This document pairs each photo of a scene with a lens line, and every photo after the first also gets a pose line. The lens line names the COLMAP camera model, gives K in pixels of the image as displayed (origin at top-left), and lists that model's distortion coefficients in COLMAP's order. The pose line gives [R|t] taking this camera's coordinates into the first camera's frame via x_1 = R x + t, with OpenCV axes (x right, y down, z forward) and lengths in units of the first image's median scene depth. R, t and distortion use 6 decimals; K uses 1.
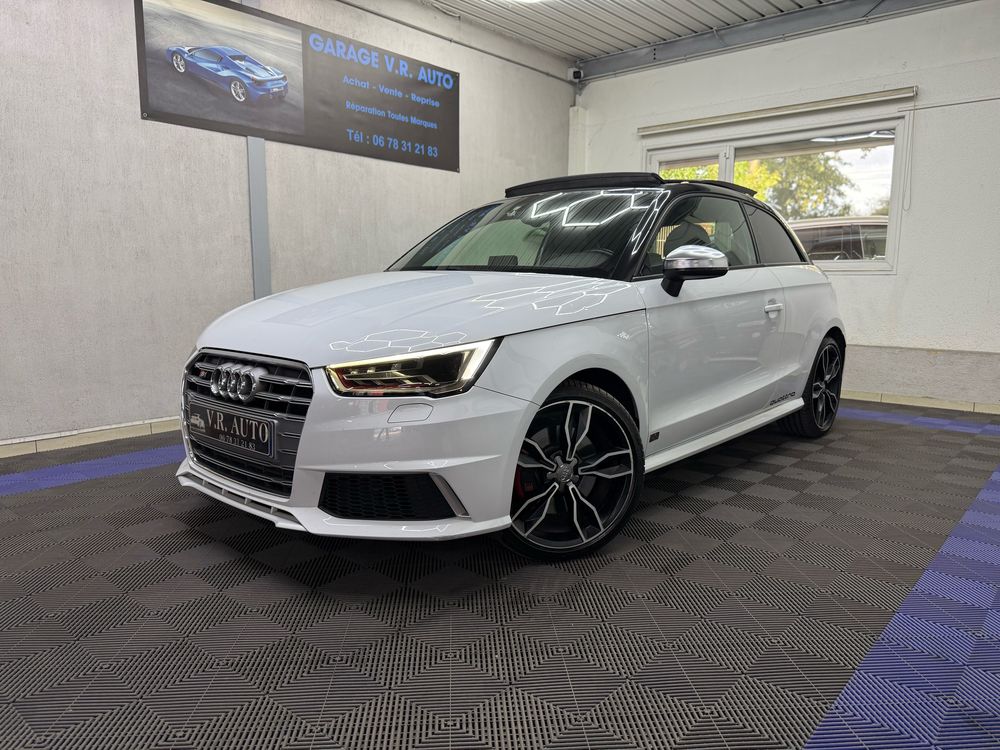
lens RADIAL K [[720.4, 0, 497.5], [0, 720.4, 376.8], [0, 0, 1]] dist [0.020042, -0.029942]
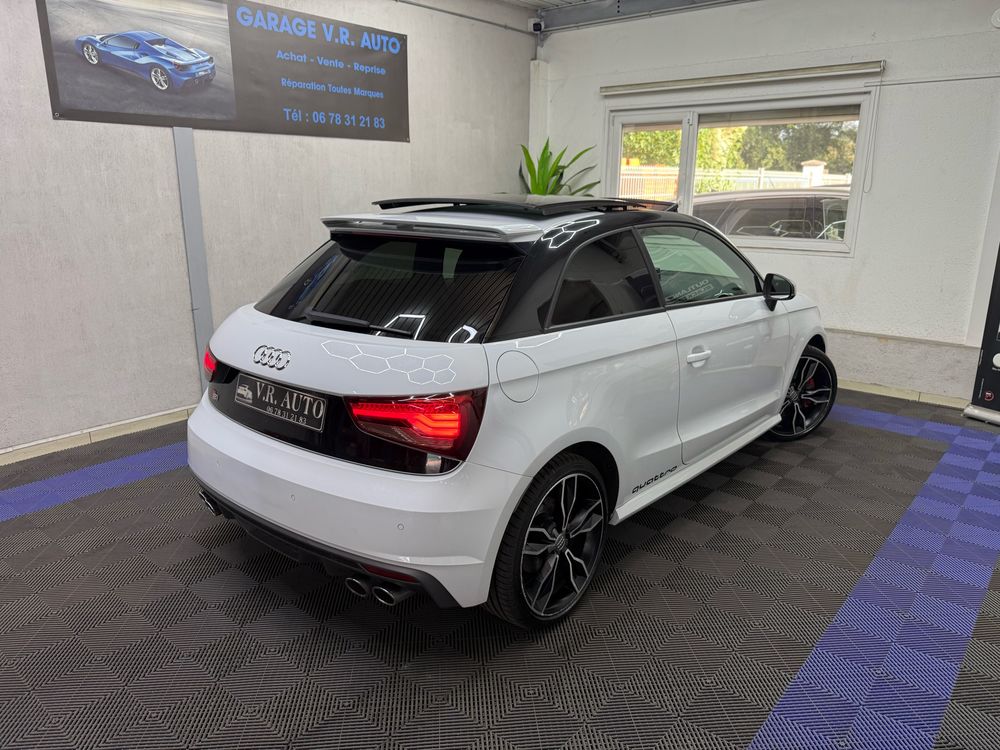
lens RADIAL K [[720.4, 0, 498.9], [0, 720.4, 373.7], [0, 0, 1]] dist [0.020042, -0.029942]
pose [[0.999864, -0.005278, 0.015607, 0.057888], [0.003258, 0.991936, 0.126699, -0.119429], [-0.016150, -0.126631, 0.991818, 0.013814]]
